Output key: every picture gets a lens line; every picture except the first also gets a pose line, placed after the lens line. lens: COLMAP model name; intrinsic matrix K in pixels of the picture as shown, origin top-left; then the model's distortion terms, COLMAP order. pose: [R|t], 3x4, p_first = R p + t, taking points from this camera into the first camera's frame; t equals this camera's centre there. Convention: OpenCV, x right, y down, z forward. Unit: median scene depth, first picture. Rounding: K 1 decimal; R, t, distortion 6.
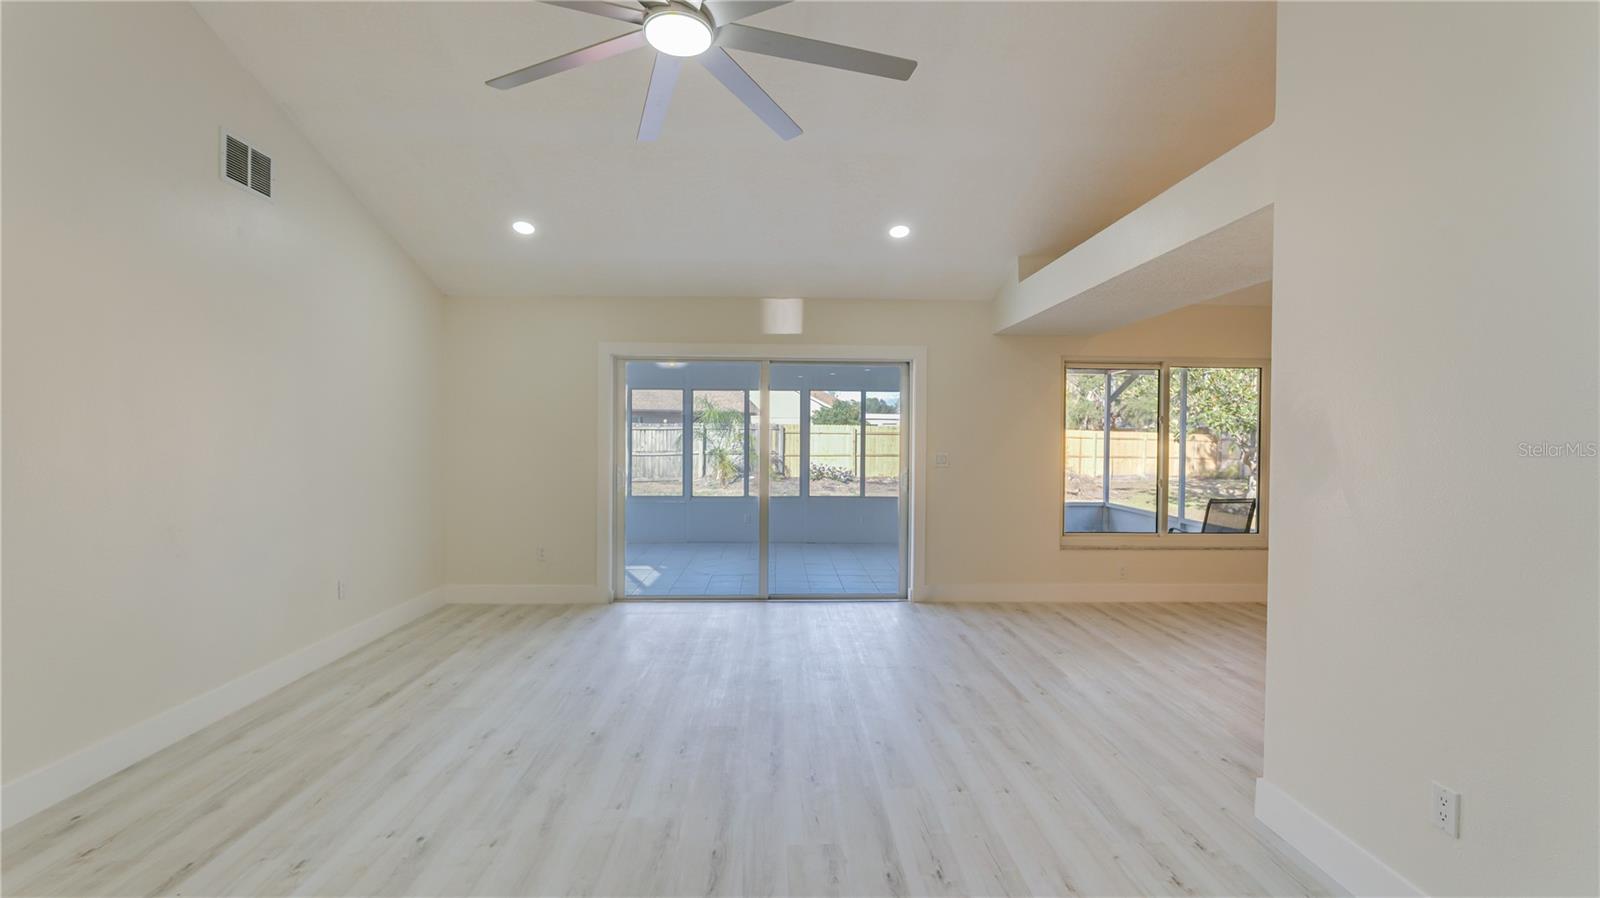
lens RADIAL K [[707.9, 0, 800.0], [0, 707.9, 449.0], [0, 0, 1]] dist [-0.021380, -0.000167]
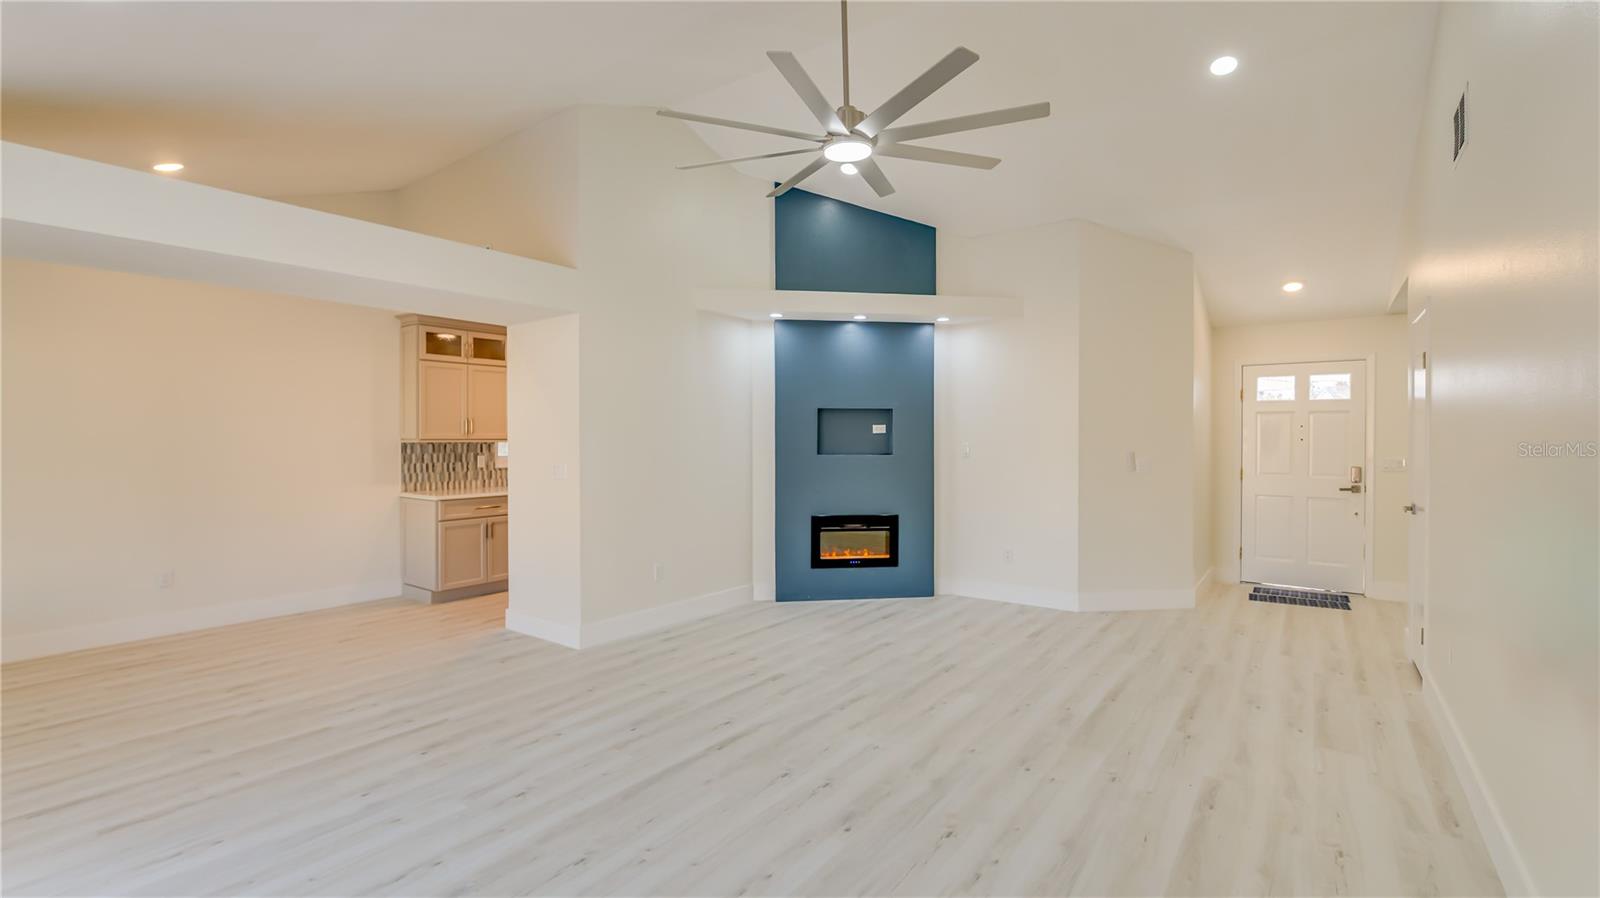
lens RADIAL K [[690.7, 0, 803.5], [0, 690.7, 443.6], [0, 0, 1]] dist [-0.004015, 0.000395]
pose [[-0.784047, -0.015292, 0.620513, -0.402239], [0.004304, 0.999539, 0.030071, -0.027309], [-0.620686, 0.026247, -0.783619, 0.898147]]
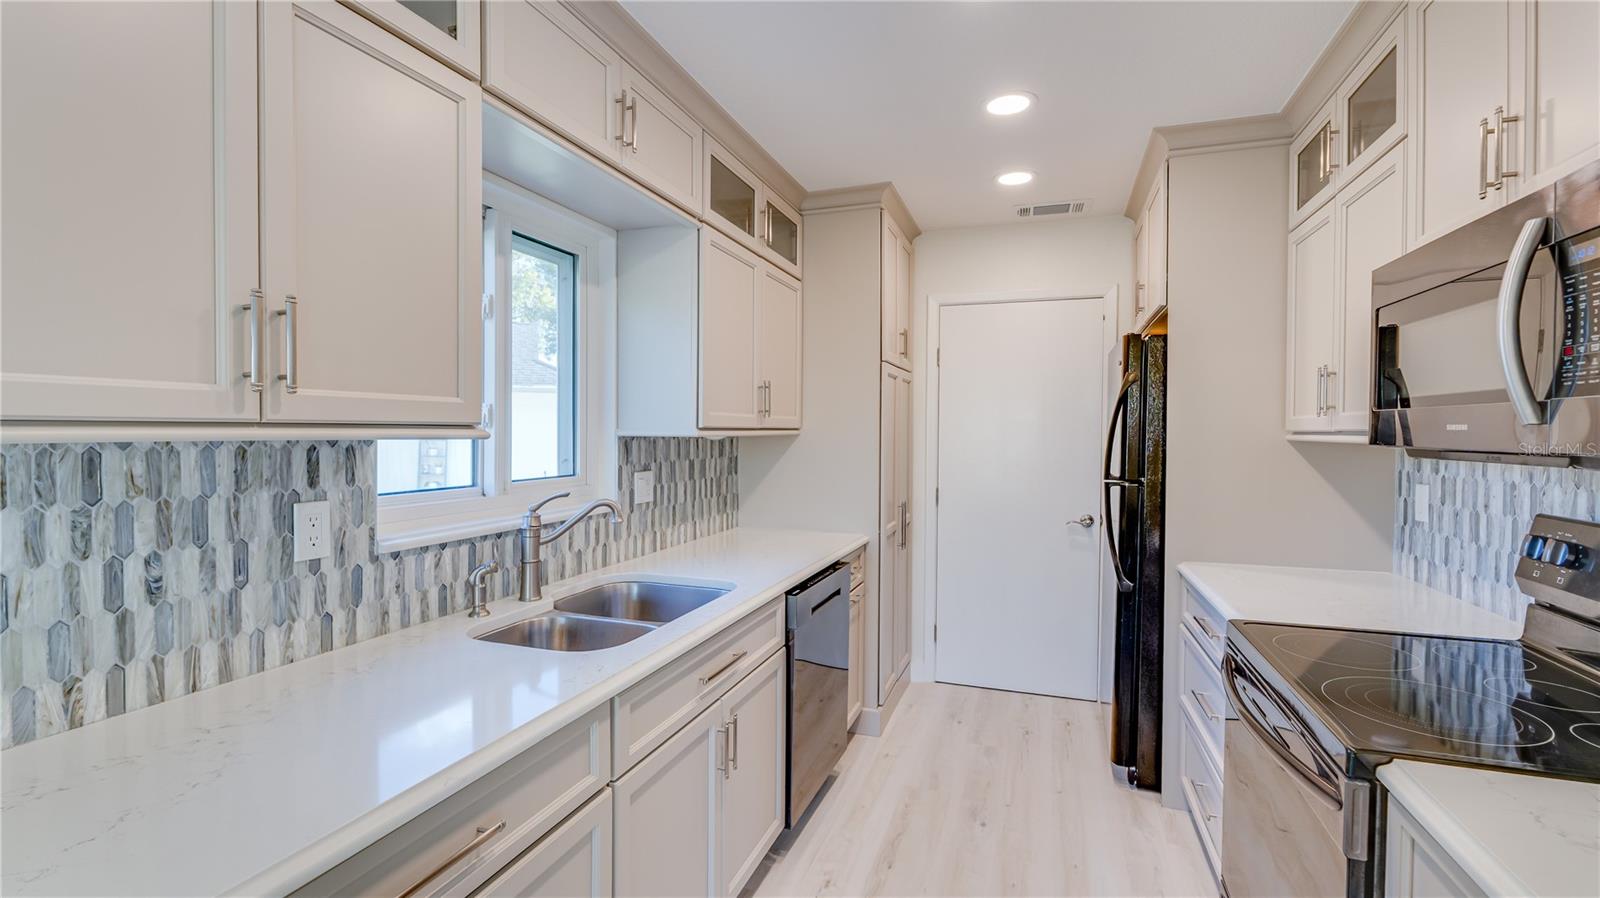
lens RADIAL K [[692.5, 0, 812.3], [0, 692.5, 443.6], [0, 0, 1]] dist [-0.009596, 0.000059]
pose [[-0.928310, -0.023054, 0.371092, 0.505275], [-0.008511, 0.999132, 0.040780, -0.006669], [-0.371710, 0.034698, -0.927700, 0.477370]]
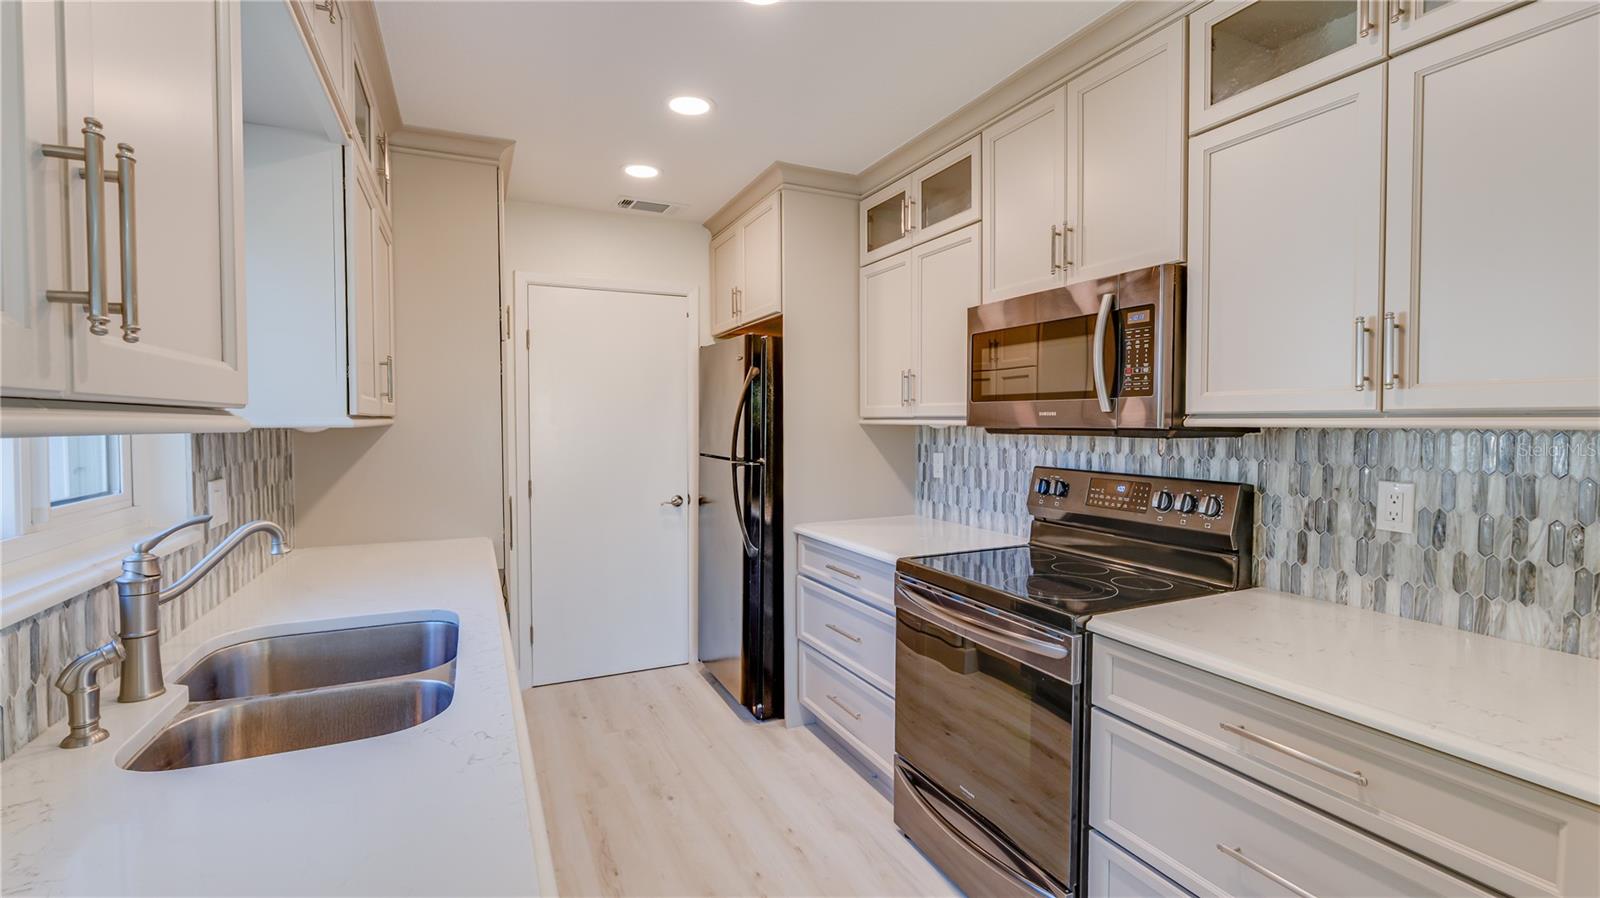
lens RADIAL K [[690.7, 0, 803.5], [0, 690.7, 443.6], [0, 0, 1]] dist [-0.004015, 0.000395]
pose [[-0.922042, 0.002769, -0.387081, 0.651840], [-0.016893, 0.998734, 0.047385, -0.004067], [0.386722, 0.050230, -0.920827, 0.479036]]
